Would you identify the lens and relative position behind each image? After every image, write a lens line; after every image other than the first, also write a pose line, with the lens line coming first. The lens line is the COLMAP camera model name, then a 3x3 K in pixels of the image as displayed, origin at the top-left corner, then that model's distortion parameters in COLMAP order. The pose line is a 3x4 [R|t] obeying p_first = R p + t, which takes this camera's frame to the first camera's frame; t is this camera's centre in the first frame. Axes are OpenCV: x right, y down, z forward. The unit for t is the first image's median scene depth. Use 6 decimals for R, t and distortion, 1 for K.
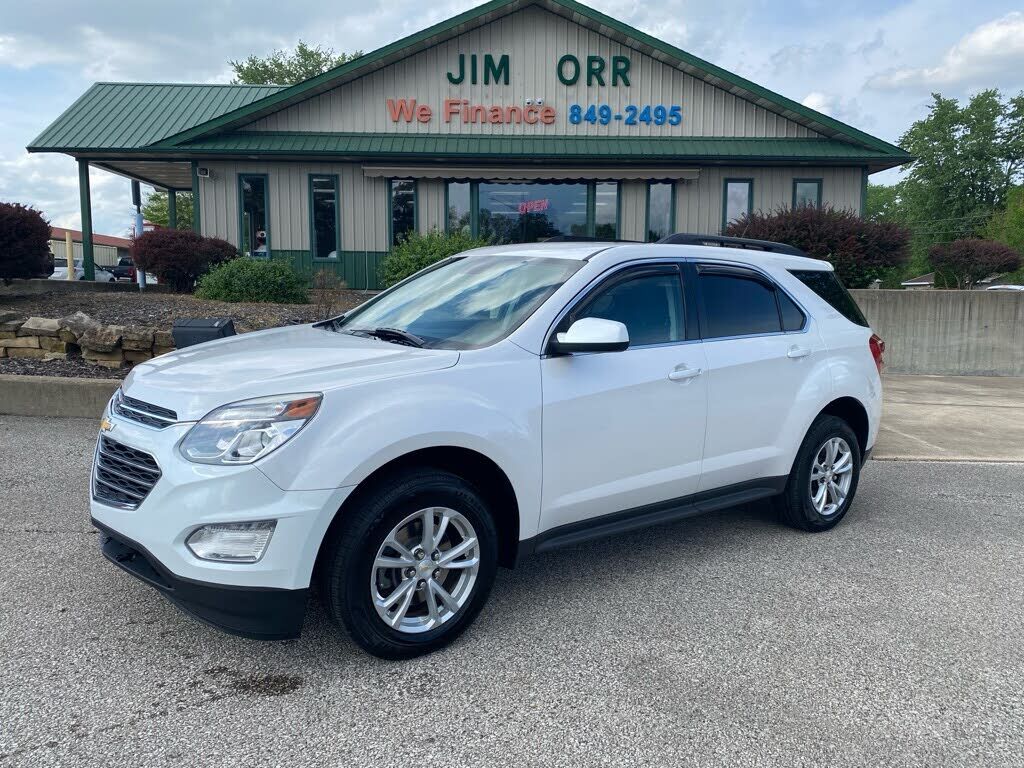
lens RADIAL K [[780.5, 0, 512.0], [0, 780.5, 384.0], [0, 0, 1]] dist [0.043989, -0.077095]
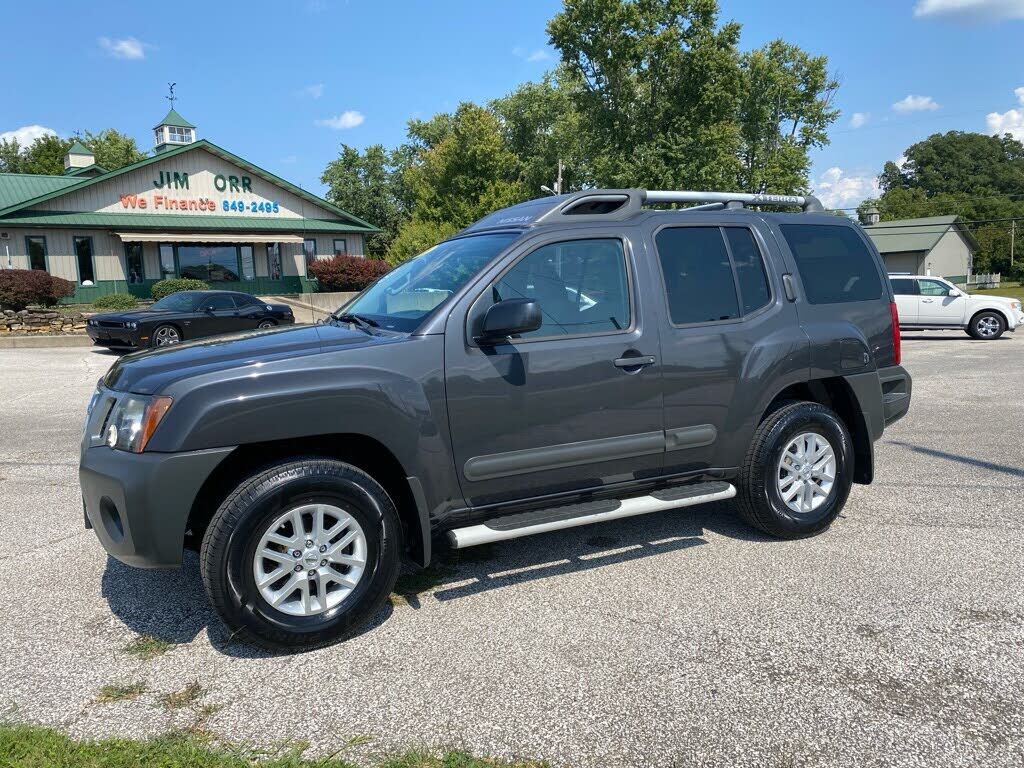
lens RADIAL K [[776.7, 0, 512.0], [0, 776.7, 384.0], [0, 0, 1]] dist [0.006026, -0.001679]
pose [[0.757387, -0.118394, 0.642144, -0.656745], [0.121161, 0.991828, 0.039962, 0.094364], [-0.641627, 0.047536, 0.765542, -0.870460]]
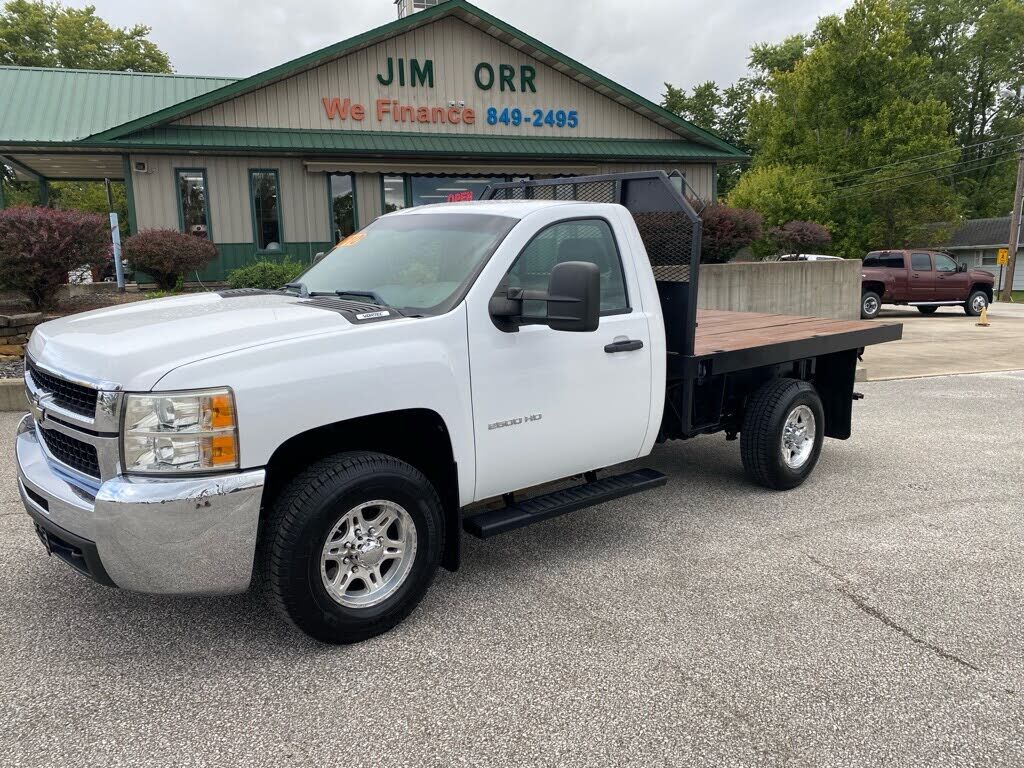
lens RADIAL K [[780.5, 0, 512.0], [0, 780.5, 384.0], [0, 0, 1]] dist [0.043989, -0.077095]
pose [[0.946897, -0.082681, 0.310723, -0.274182], [0.073109, 0.996424, 0.042347, -0.005205], [-0.313114, -0.017382, 0.949557, -0.087104]]
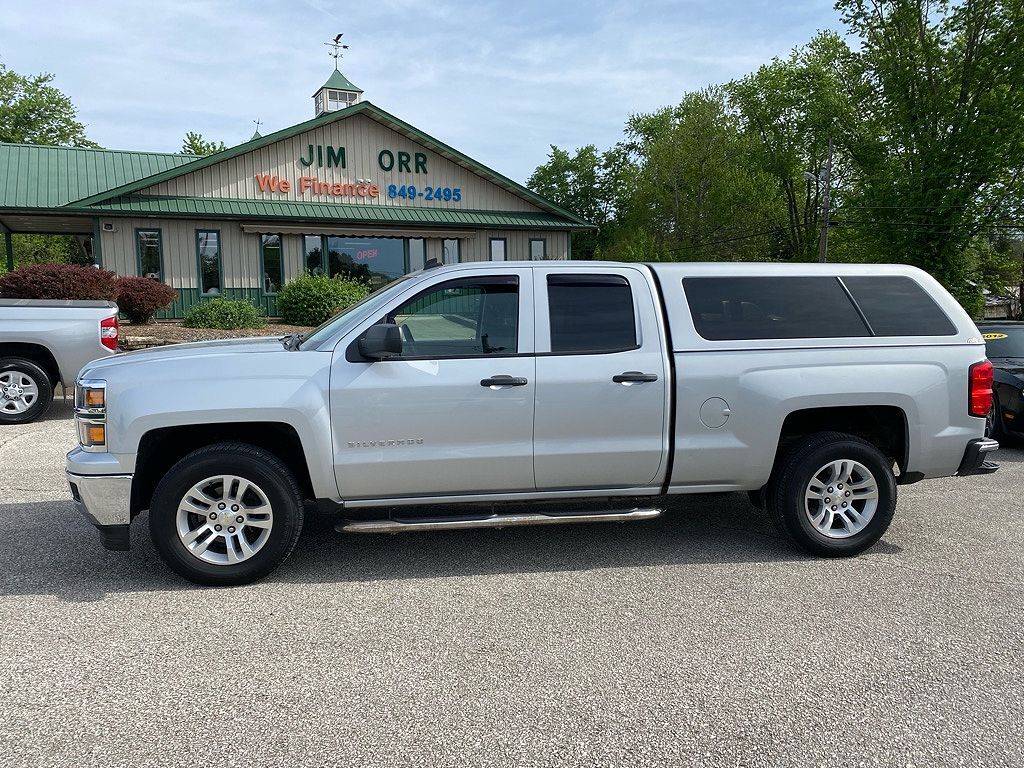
lens RADIAL K [[780.5, 0, 512.0], [0, 780.5, 384.0], [0, 0, 1]] dist [0.043989, -0.077095]
pose [[0.898476, -0.067477, 0.433807, -0.365980], [0.076217, 0.997087, -0.002764, 0.027202], [-0.432357, 0.035547, 0.901002, -0.368322]]
